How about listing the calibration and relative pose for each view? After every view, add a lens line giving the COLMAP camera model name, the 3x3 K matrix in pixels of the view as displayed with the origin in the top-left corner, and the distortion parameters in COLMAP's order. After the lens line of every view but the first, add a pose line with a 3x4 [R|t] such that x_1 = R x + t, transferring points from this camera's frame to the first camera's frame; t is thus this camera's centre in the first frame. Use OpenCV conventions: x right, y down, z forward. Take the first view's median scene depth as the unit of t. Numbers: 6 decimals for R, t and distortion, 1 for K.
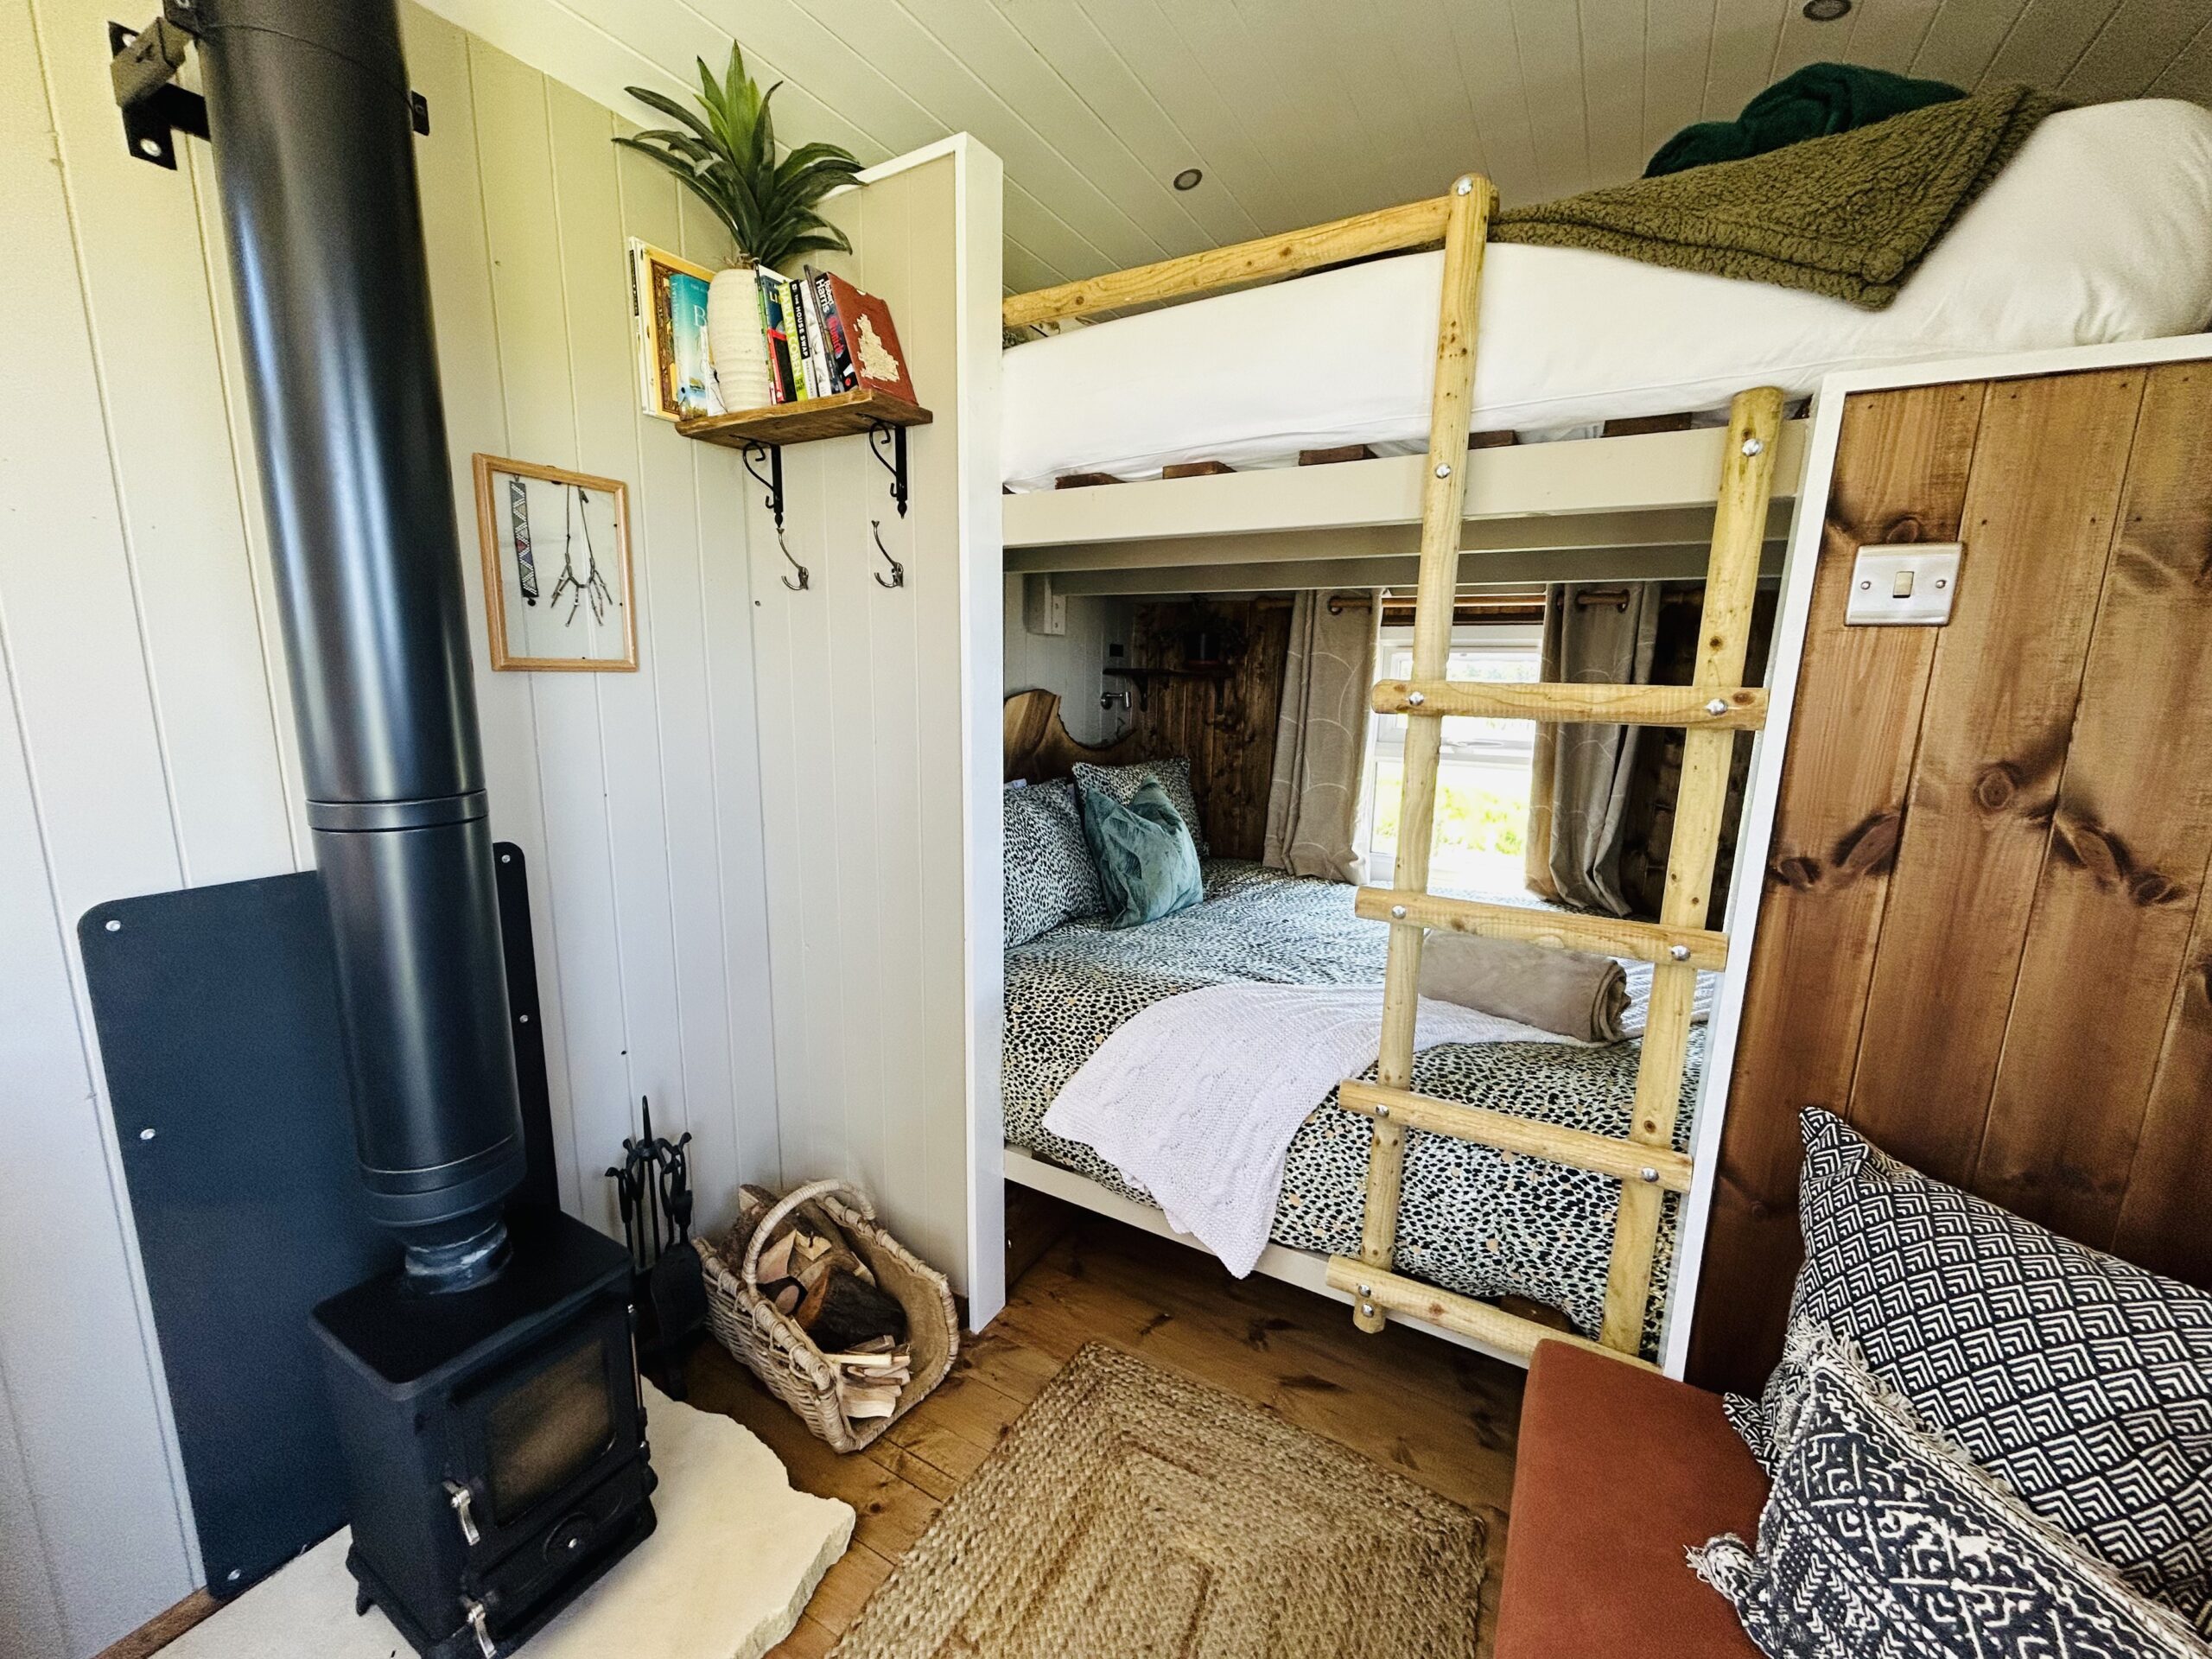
lens RADIAL K [[892.1, 0, 1106.9], [0, 892.1, 831.7], [0, 0, 1]] dist [-0.010095, 0.001646]
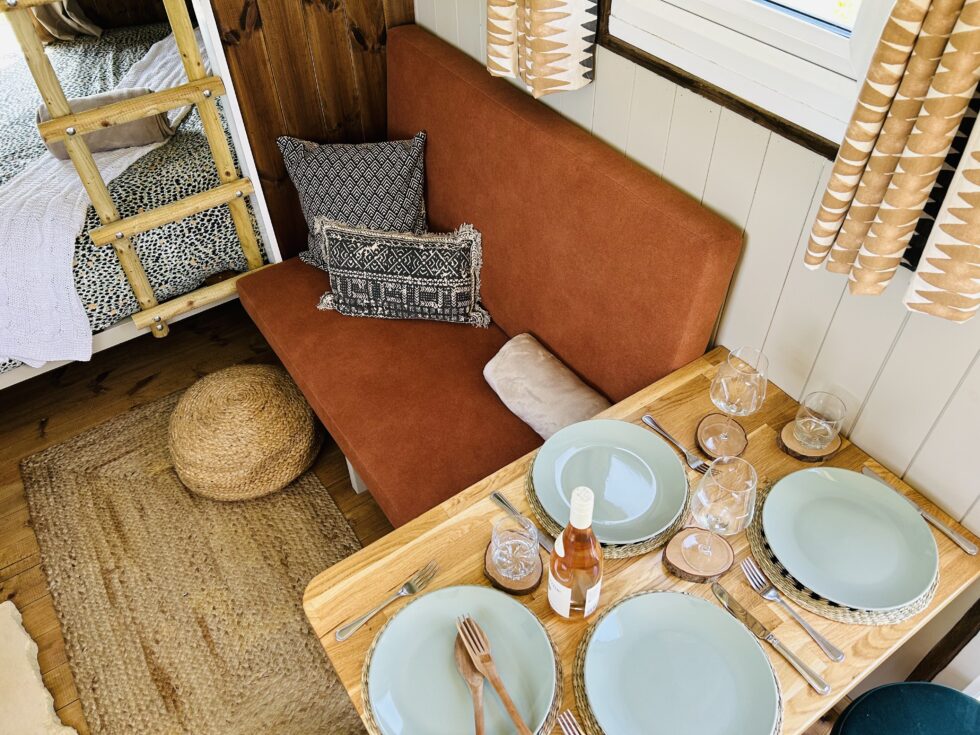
lens RADIAL K [[738.9, 0, 494.9], [0, 738.9, 374.1], [0, 0, 1]] dist [0.044985, -0.048646]
pose [[0.440937, -0.662747, 0.605261, -0.470616], [0.194875, 0.728963, 0.656230, -0.337247], [-0.876127, -0.171406, 0.450579, -0.425762]]
